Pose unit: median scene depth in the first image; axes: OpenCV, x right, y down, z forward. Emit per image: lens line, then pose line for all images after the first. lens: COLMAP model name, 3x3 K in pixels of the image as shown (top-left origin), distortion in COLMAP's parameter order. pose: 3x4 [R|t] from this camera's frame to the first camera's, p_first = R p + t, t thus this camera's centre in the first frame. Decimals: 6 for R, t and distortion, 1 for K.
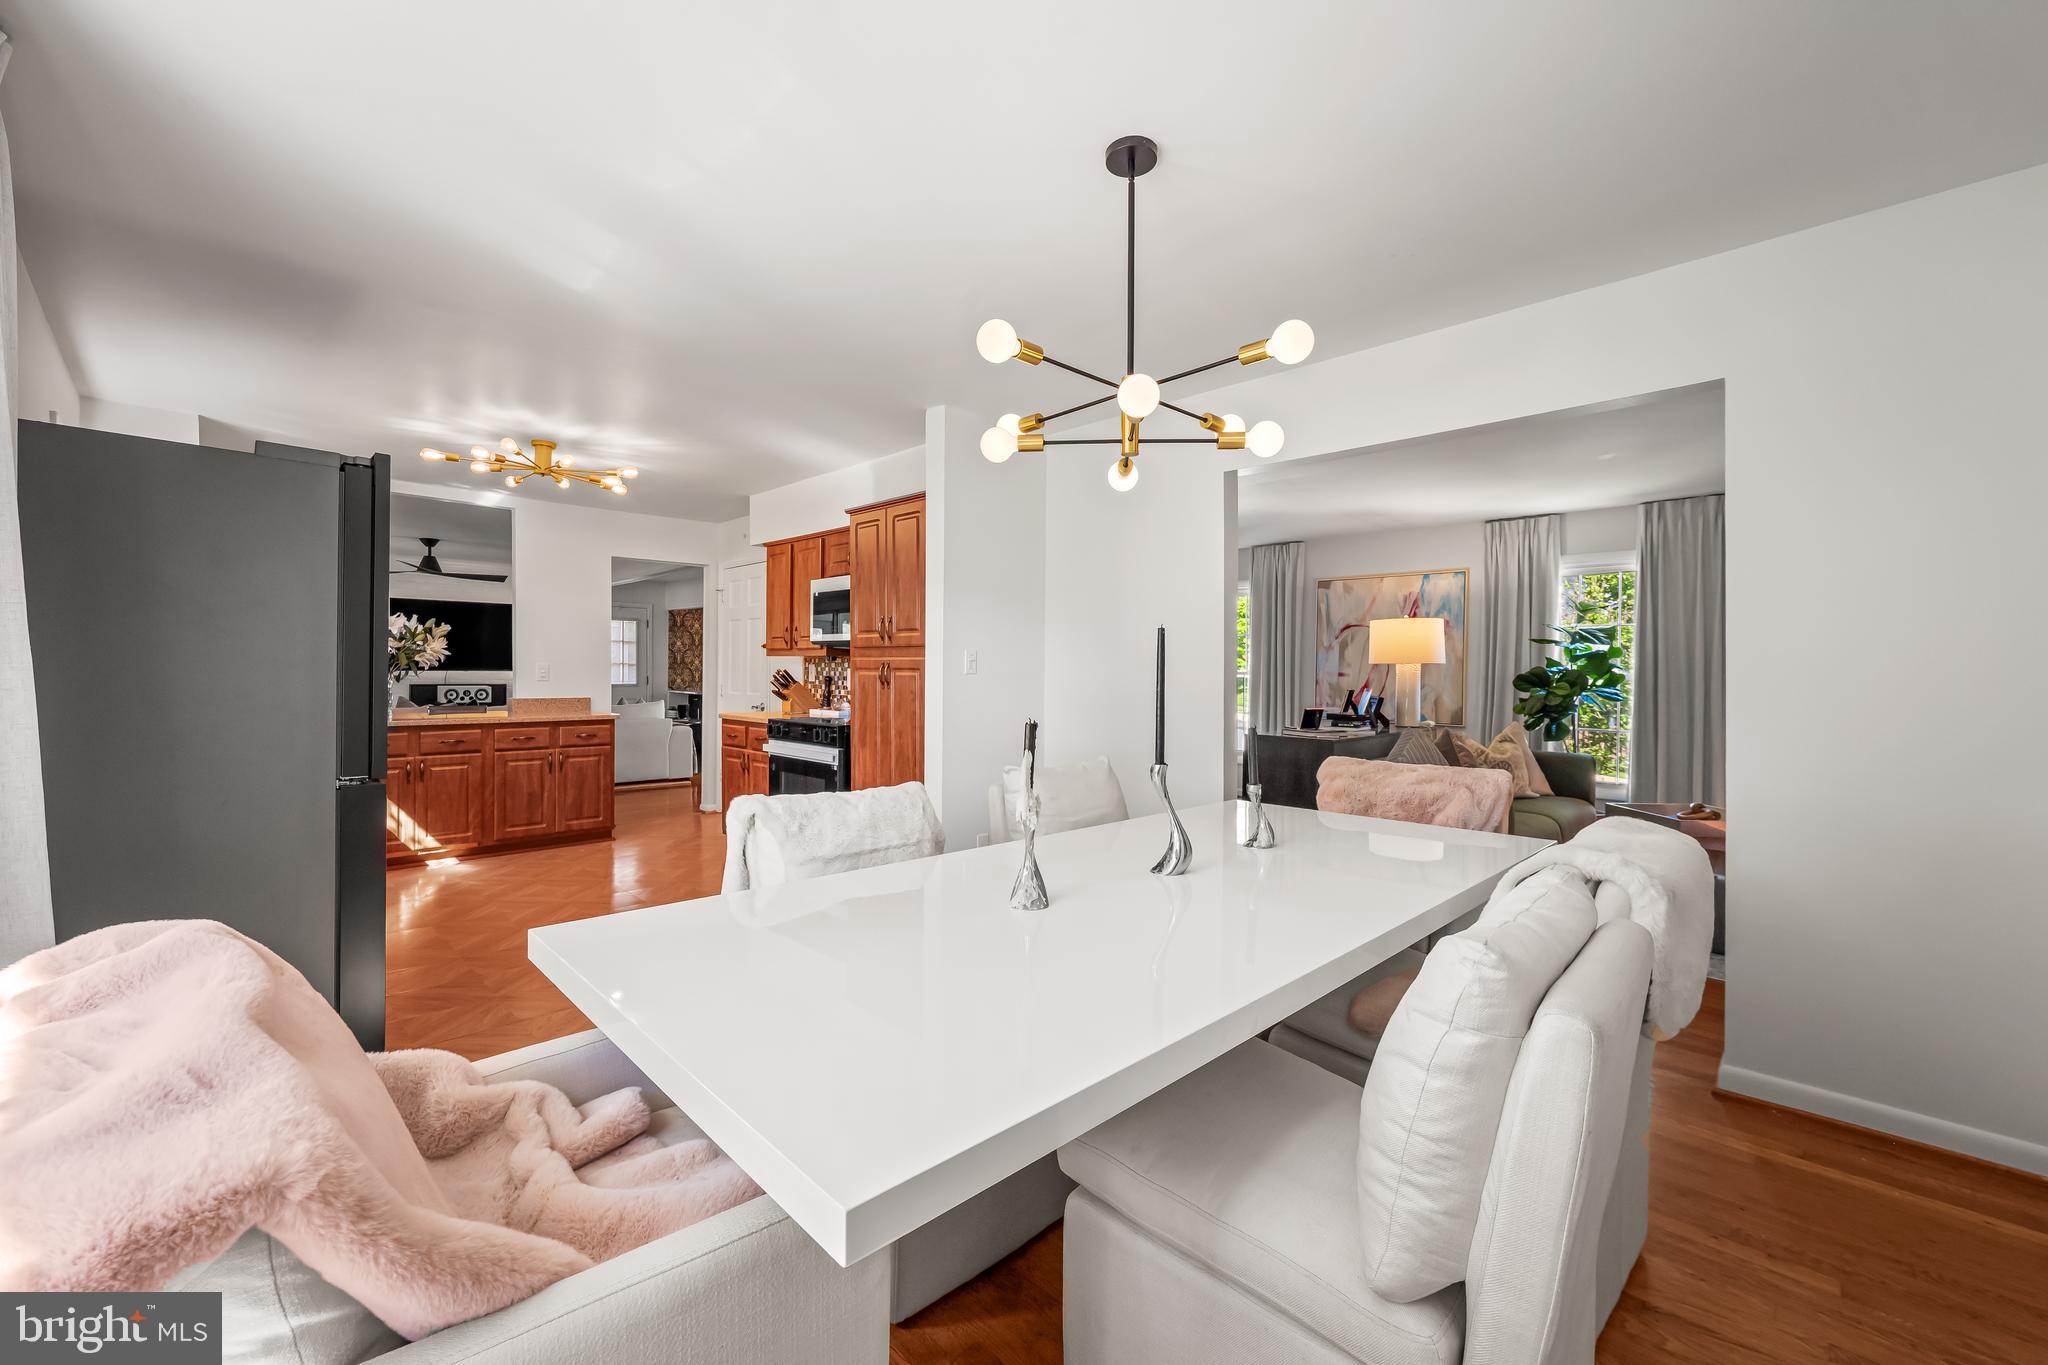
lens RADIAL K [[835.5, 0, 1024.2], [0, 835.5, 678.5], [0, 0, 1]] dist [-0.005912, -0.001208]
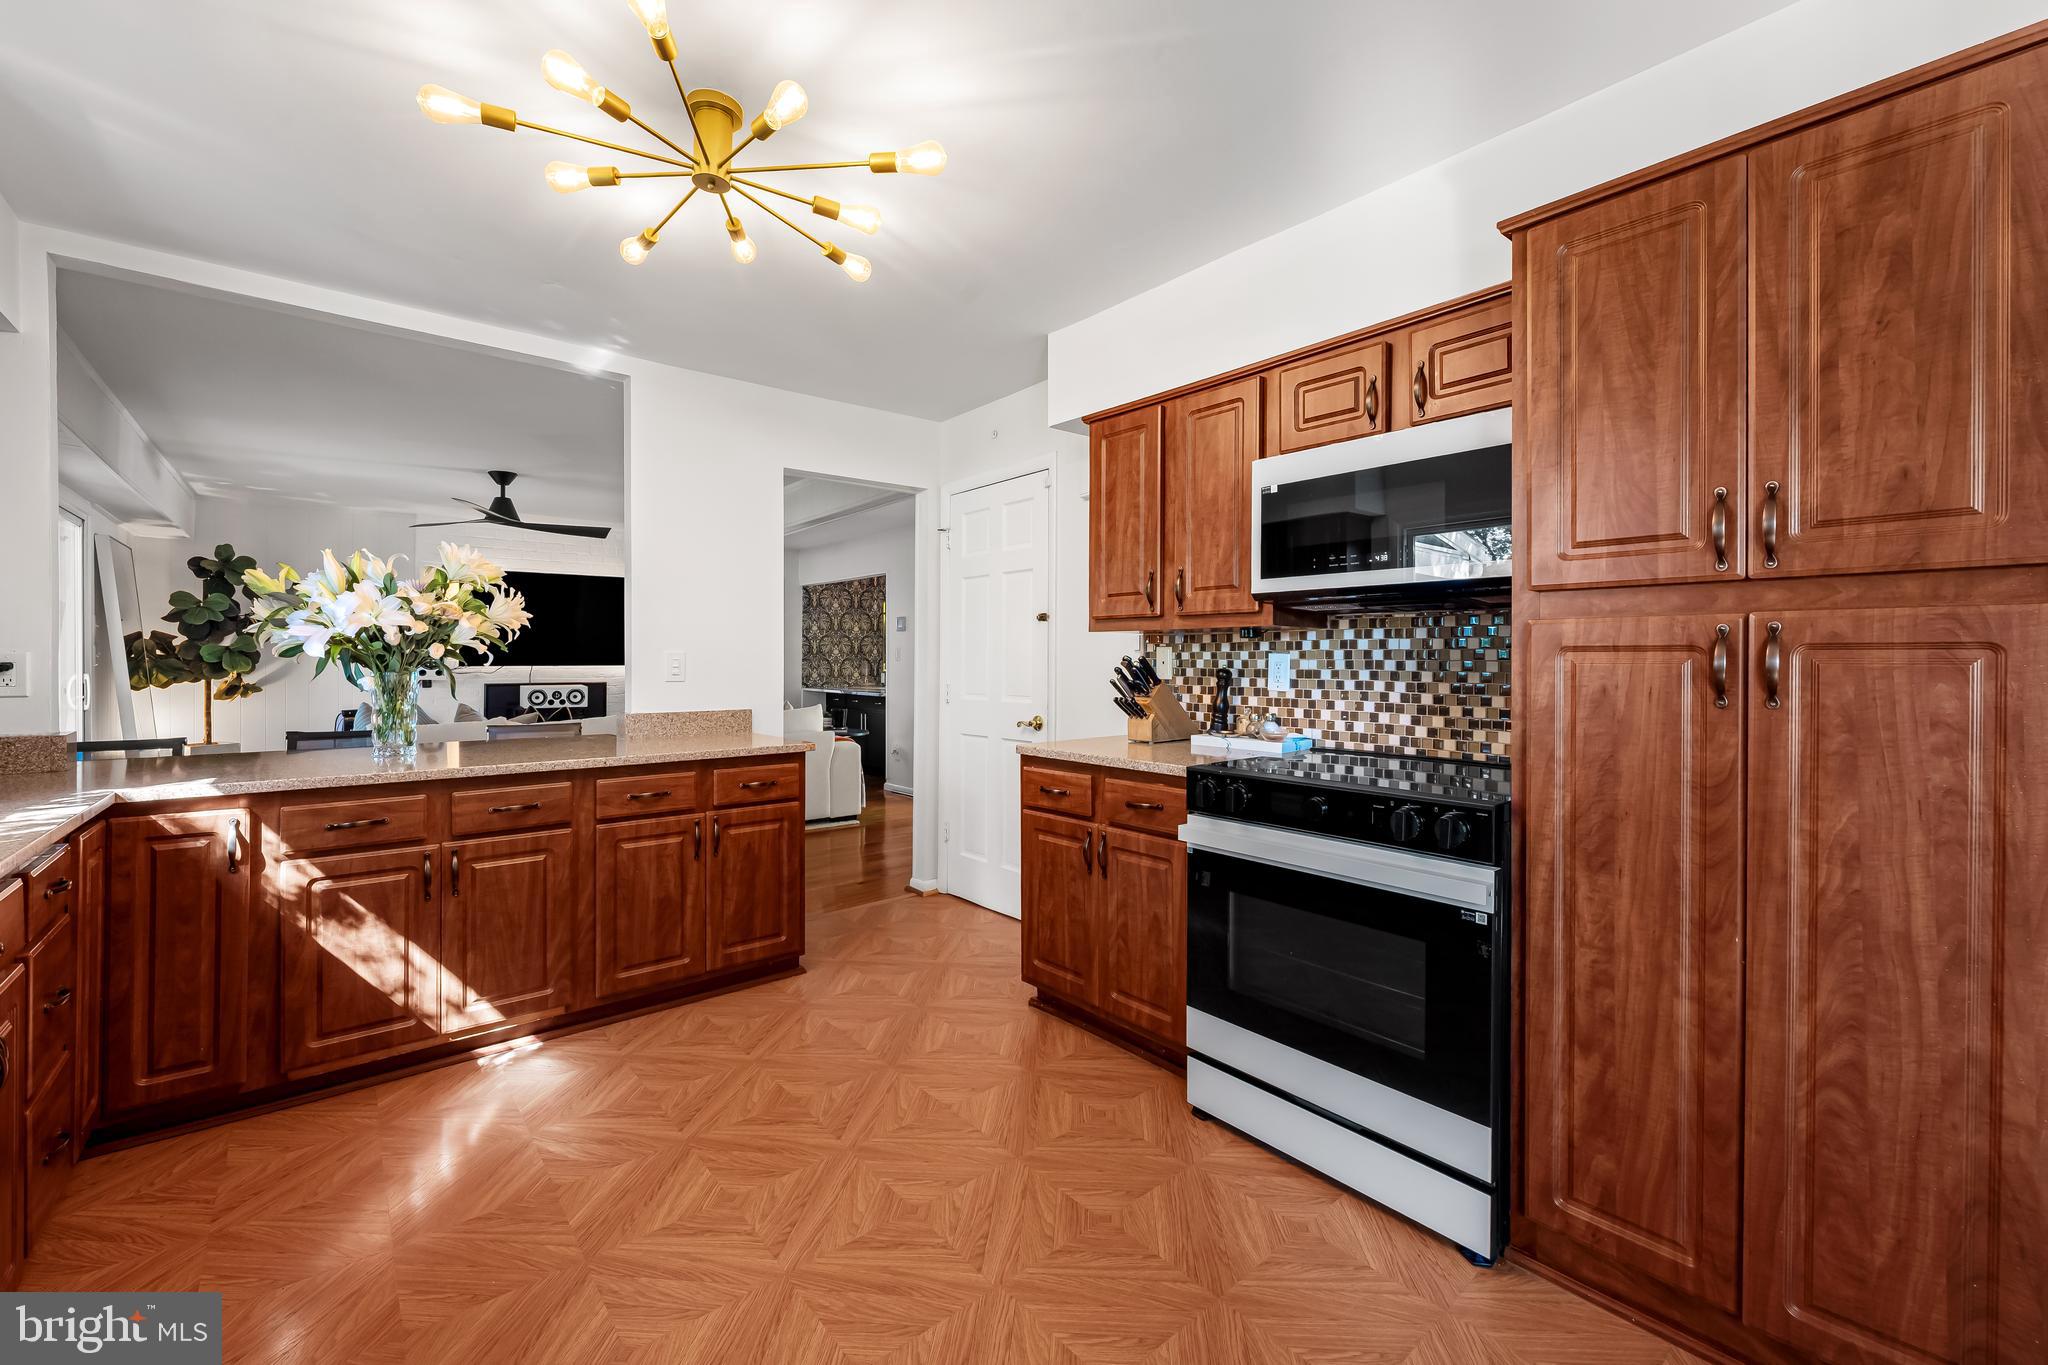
lens RADIAL K [[835.5, 0, 1020.6], [0, 835.5, 652.4], [0, 0, 1]] dist [-0.005912, -0.001208]
pose [[0.996004, -0.010732, -0.088661, -0.313551], [0.009005, 0.999762, -0.019851, -0.004152], [0.088853, 0.018973, 0.995864, 0.486329]]
